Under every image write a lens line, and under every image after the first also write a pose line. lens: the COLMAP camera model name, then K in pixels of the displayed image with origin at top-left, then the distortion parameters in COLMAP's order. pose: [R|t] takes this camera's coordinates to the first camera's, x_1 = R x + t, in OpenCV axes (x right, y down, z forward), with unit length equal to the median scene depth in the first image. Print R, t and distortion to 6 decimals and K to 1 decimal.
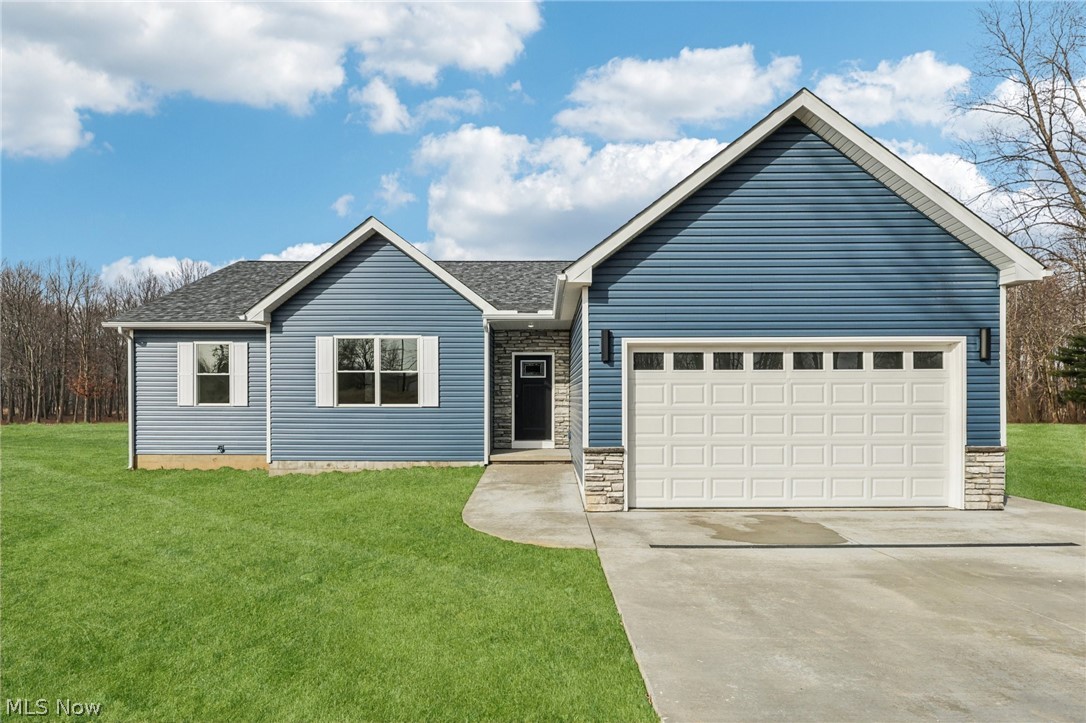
lens RADIAL K [[529.7, 0, 540.5], [0, 529.7, 399.2], [0, 0, 1]] dist [-0.000305, 0.000320]
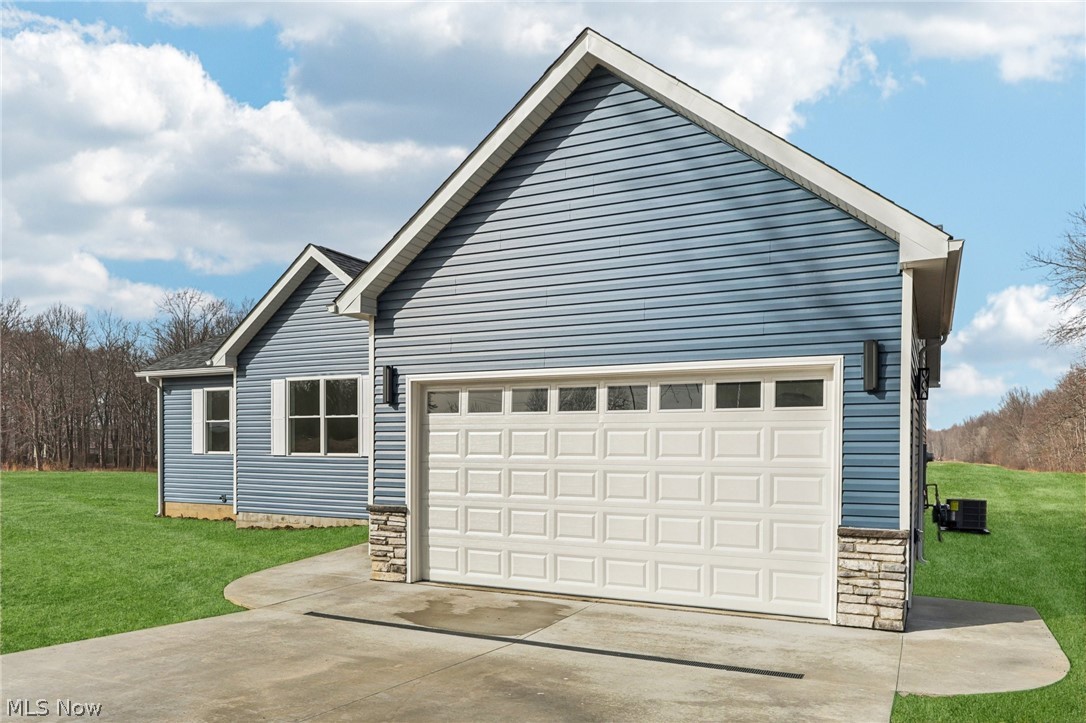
lens RADIAL K [[755.6, 0, 550.2], [0, 755.6, 462.6], [0, 0, 1]] dist [-0.004417, -0.001737]
pose [[0.901663, 0.016633, -0.432120, 0.860402], [-0.010737, 0.999813, 0.016081, 0.000391], [0.432306, -0.009860, 0.901673, 0.024239]]
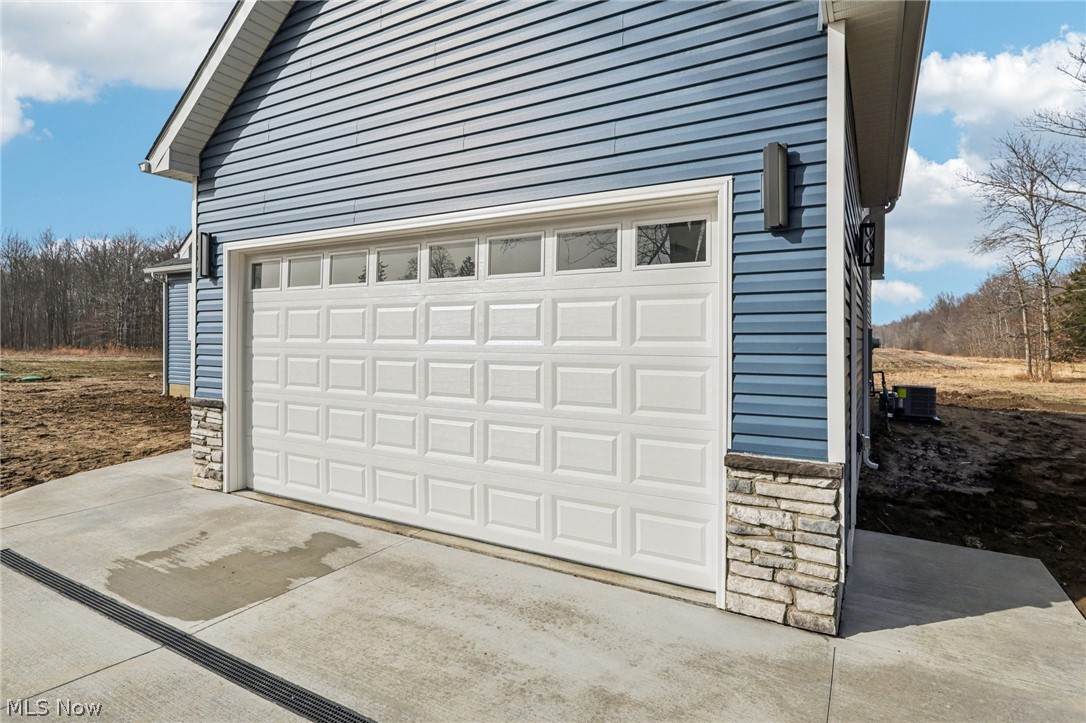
lens RADIAL K [[559.7, 0, 538.0], [0, 559.7, 335.8], [0, 0, 1]] dist [-0.003726, -0.000773]
pose [[0.873313, 0.006246, -0.487120, 0.861296], [-0.011286, 0.999909, -0.007413, 0.006744], [0.487029, 0.011971, 0.873304, 0.549713]]
